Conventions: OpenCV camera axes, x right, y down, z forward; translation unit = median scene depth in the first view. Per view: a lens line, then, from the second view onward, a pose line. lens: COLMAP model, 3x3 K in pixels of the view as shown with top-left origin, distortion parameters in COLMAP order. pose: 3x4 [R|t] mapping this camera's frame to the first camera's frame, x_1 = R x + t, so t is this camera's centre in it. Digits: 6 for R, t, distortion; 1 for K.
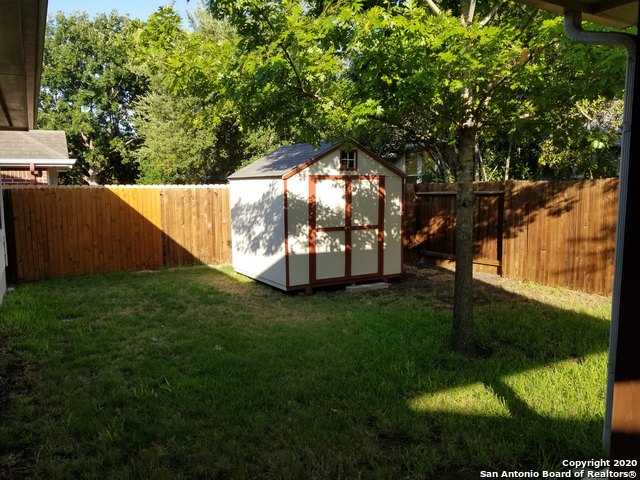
lens RADIAL K [[497.4, 0, 311.4], [0, 497.4, 234.5], [0, 0, 1]] dist [0.091479, -0.147021]
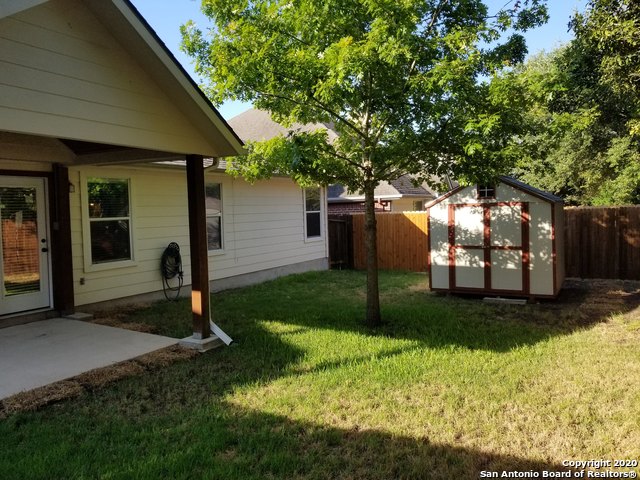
lens RADIAL K [[479.8, 0, 320.9], [0, 479.8, 226.6], [0, 0, 1]] dist [0.062282, -0.129188]
pose [[0.527224, 0.018463, -0.849526, 0.841831], [-0.061617, 0.997963, -0.016551, -0.019554], [0.847489, 0.061072, 0.527287, 0.061799]]
